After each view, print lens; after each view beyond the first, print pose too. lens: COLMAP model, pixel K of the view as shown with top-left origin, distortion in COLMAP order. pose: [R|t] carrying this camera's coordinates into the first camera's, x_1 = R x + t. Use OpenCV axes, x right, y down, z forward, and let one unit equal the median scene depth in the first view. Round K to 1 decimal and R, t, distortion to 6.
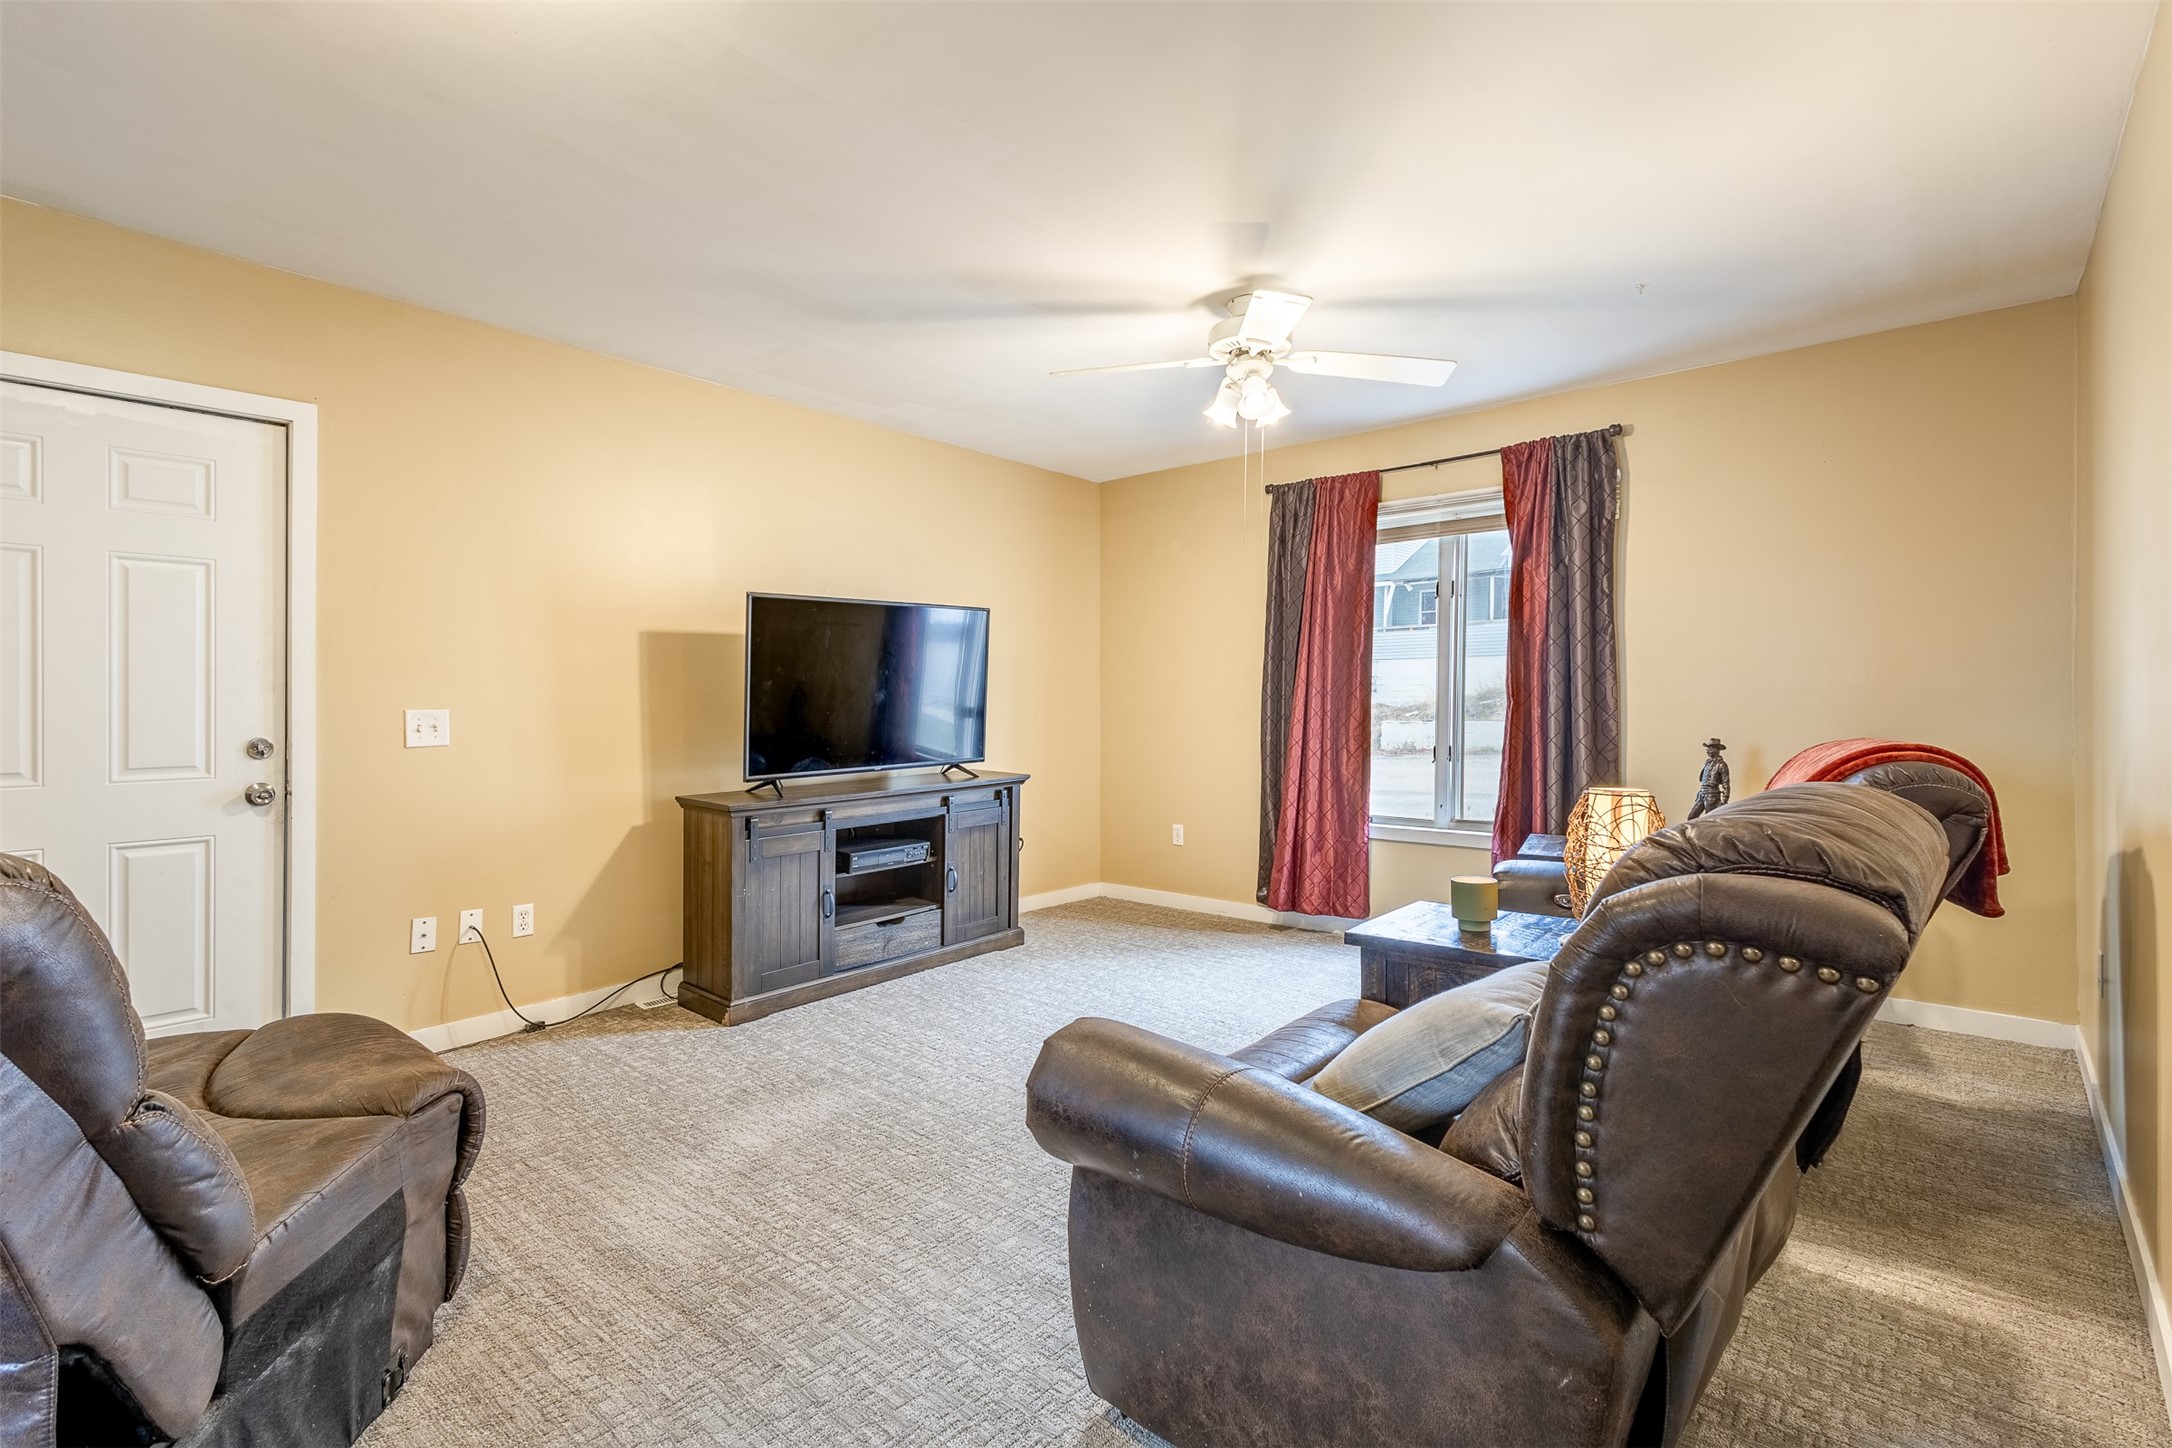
lens RADIAL K [[1021.9, 0, 1080.9], [0, 1021.9, 719.8], [0, 0, 1]] dist [0.009320, -0.001325]
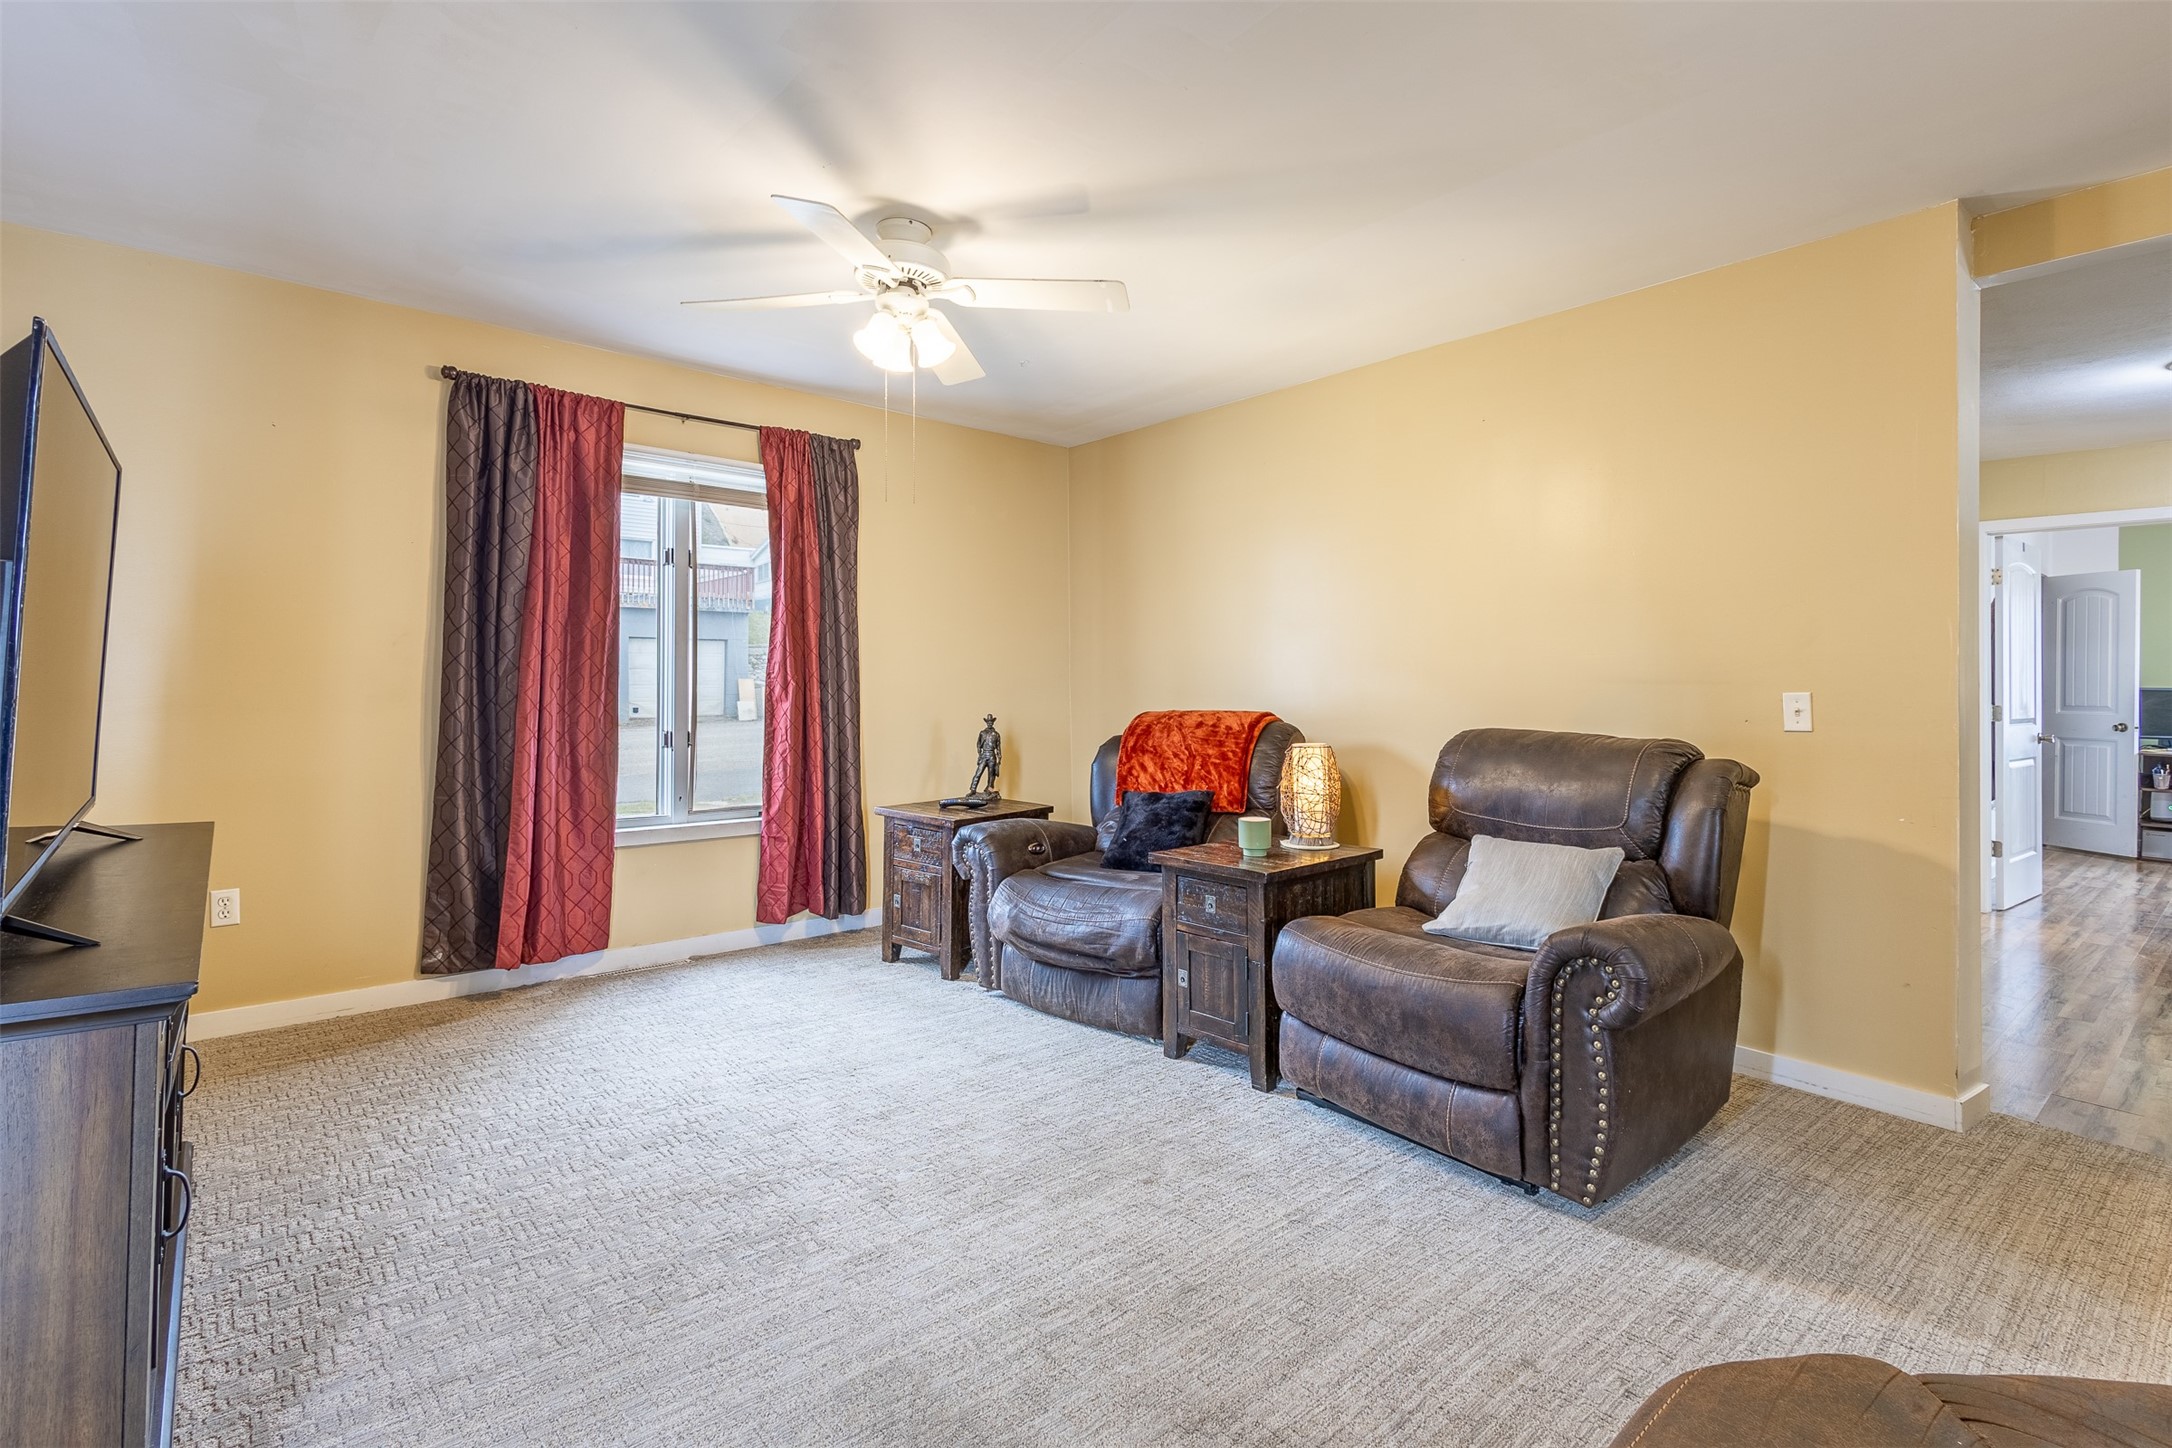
lens RADIAL K [[1021.9, 0, 1080.9], [0, 1021.9, 719.8], [0, 0, 1]] dist [0.009320, -0.001325]
pose [[0.125470, -0.036986, 0.991408, -0.501142], [0.005686, 0.999315, 0.036561, -0.016135], [-0.992081, 0.001050, 0.125594, 0.534816]]
